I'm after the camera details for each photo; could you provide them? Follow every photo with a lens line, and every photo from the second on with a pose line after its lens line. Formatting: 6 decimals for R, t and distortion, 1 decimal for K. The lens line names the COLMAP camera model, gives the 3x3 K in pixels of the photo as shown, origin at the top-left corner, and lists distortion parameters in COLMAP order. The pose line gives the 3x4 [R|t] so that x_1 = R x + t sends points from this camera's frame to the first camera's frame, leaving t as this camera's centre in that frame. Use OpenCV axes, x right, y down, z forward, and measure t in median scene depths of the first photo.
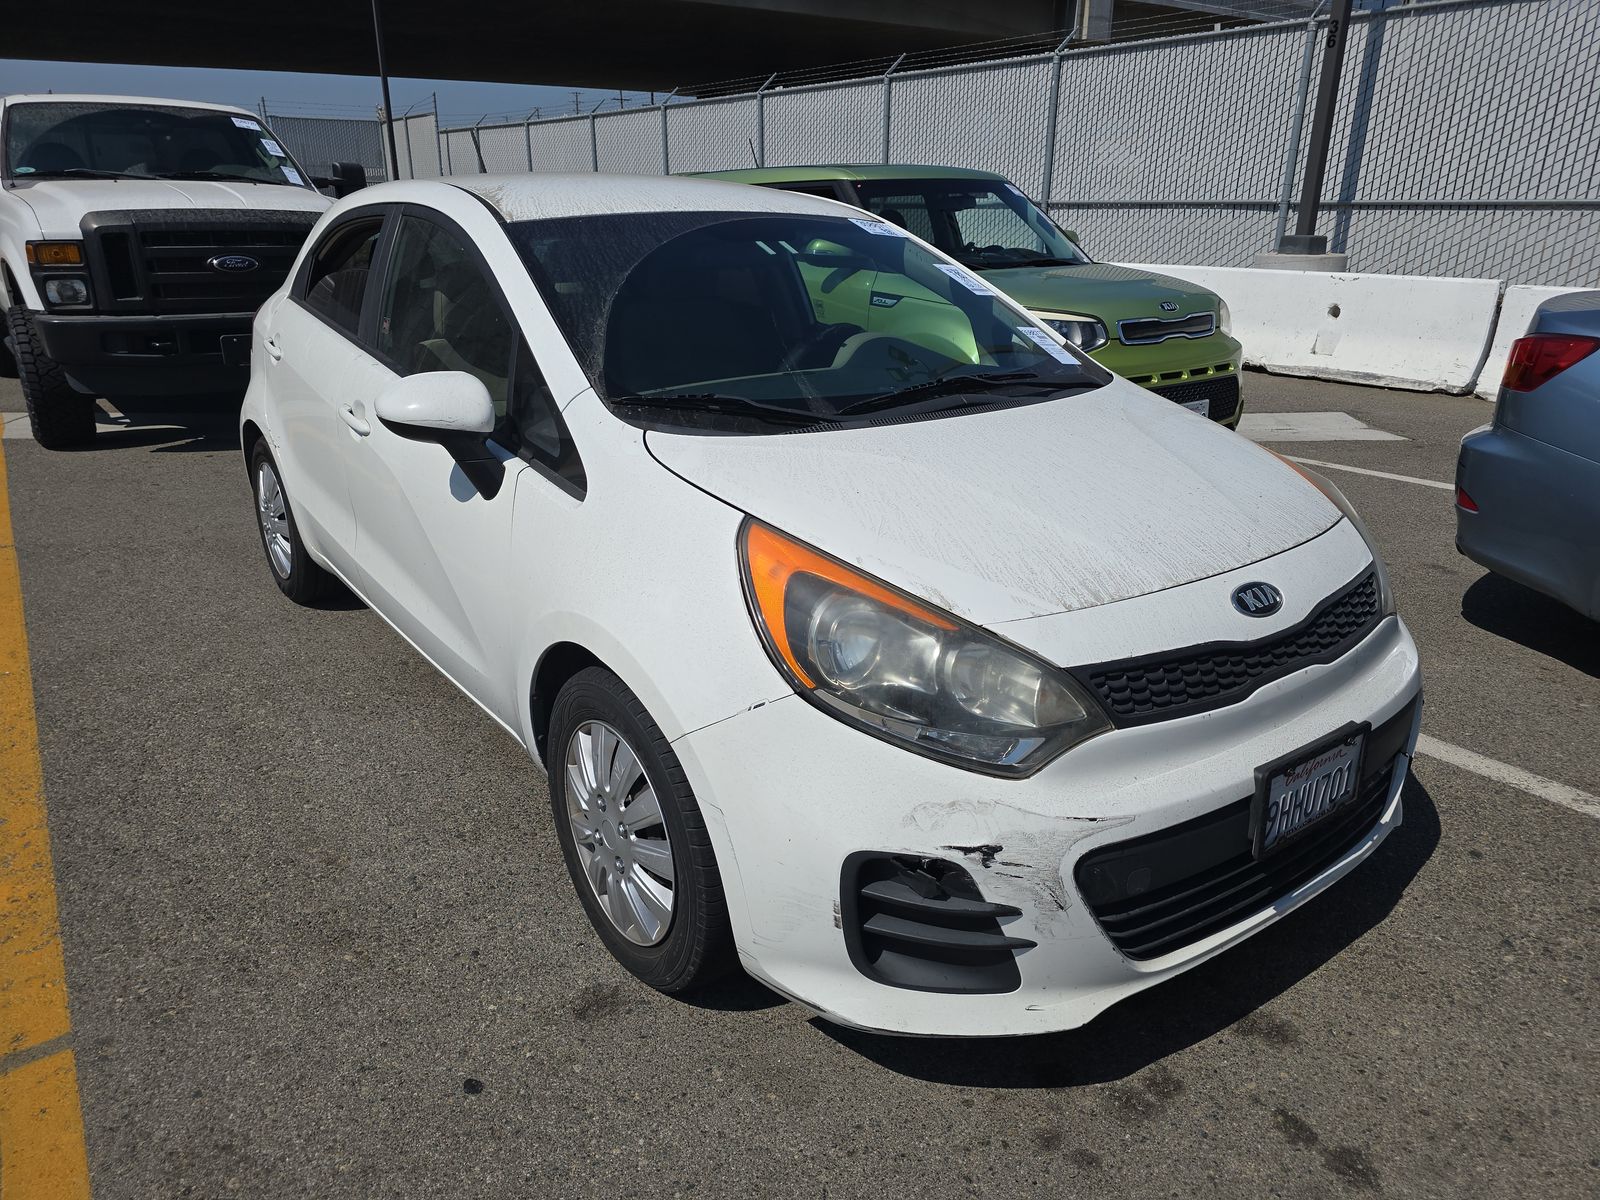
lens RADIAL K [[1105.8, 0, 801.0], [0, 1105.8, 601.5], [0, 0, 1]] dist [0.038211, -0.042700]
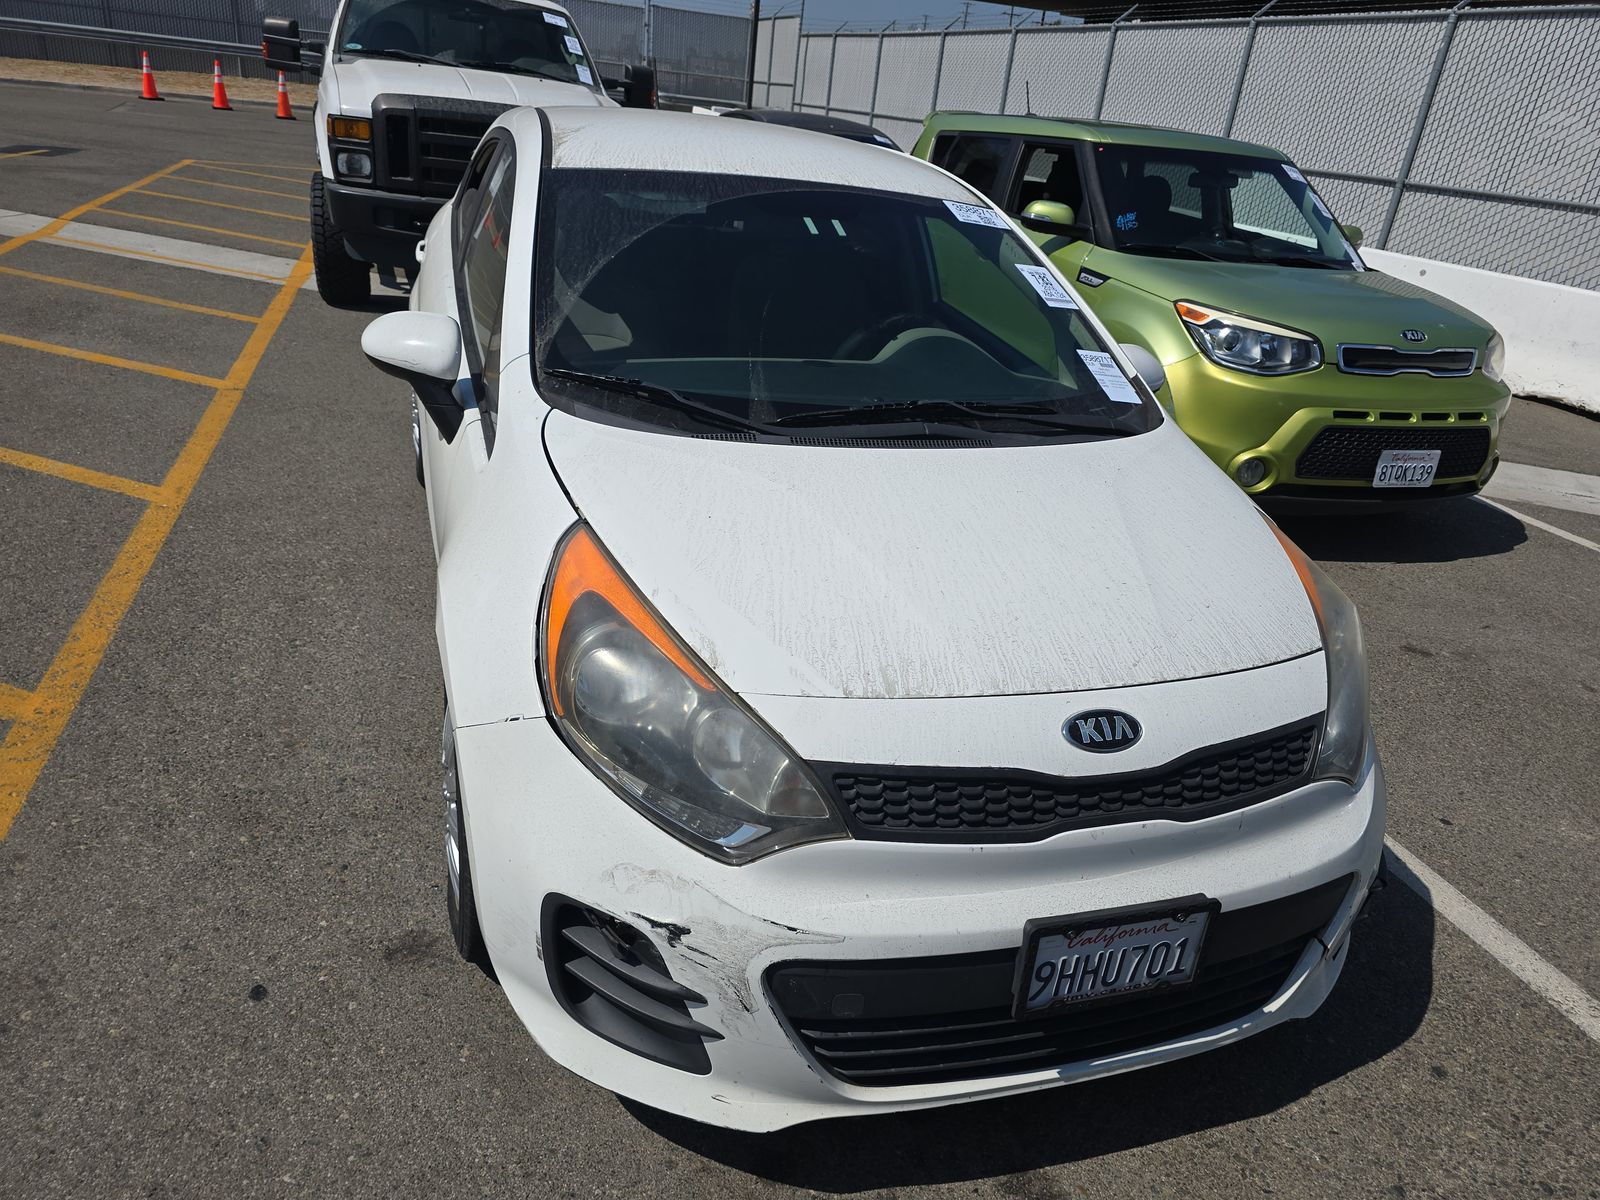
lens RADIAL K [[1112.0, 0, 800.0], [0, 1112.0, 600.0], [0, 0, 1]] dist [0.017187, -0.018330]
pose [[0.945774, 0.213685, -0.244642, 0.343774], [-0.198128, 0.976323, 0.086823, -0.117712], [0.257402, -0.033644, 0.965718, 0.099396]]
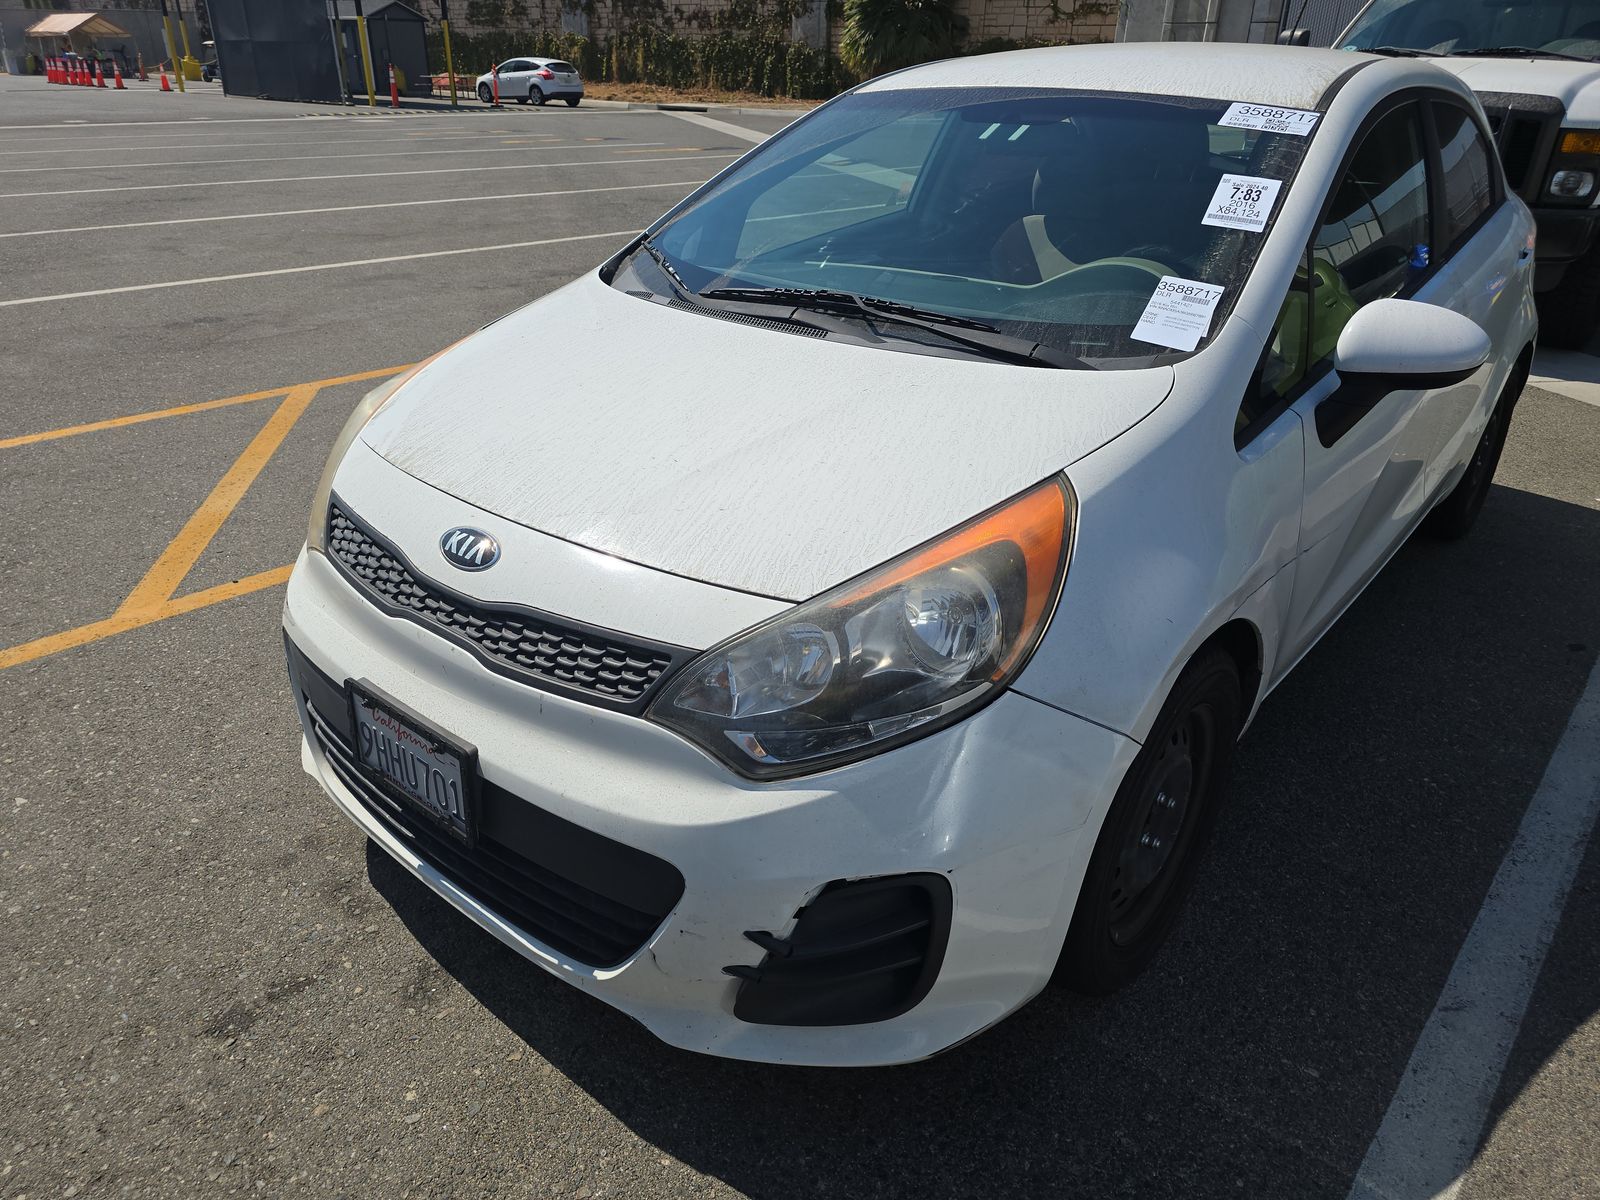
lens RADIAL K [[1105.8, 0, 801.0], [0, 1105.8, 601.5], [0, 0, 1]] dist [0.038211, -0.042700]
pose [[0.220190, 0.423622, -0.878670, 1.137102], [-0.343303, 0.876802, 0.336692, -0.316136], [0.913050, 0.227513, 0.338494, 0.866413]]
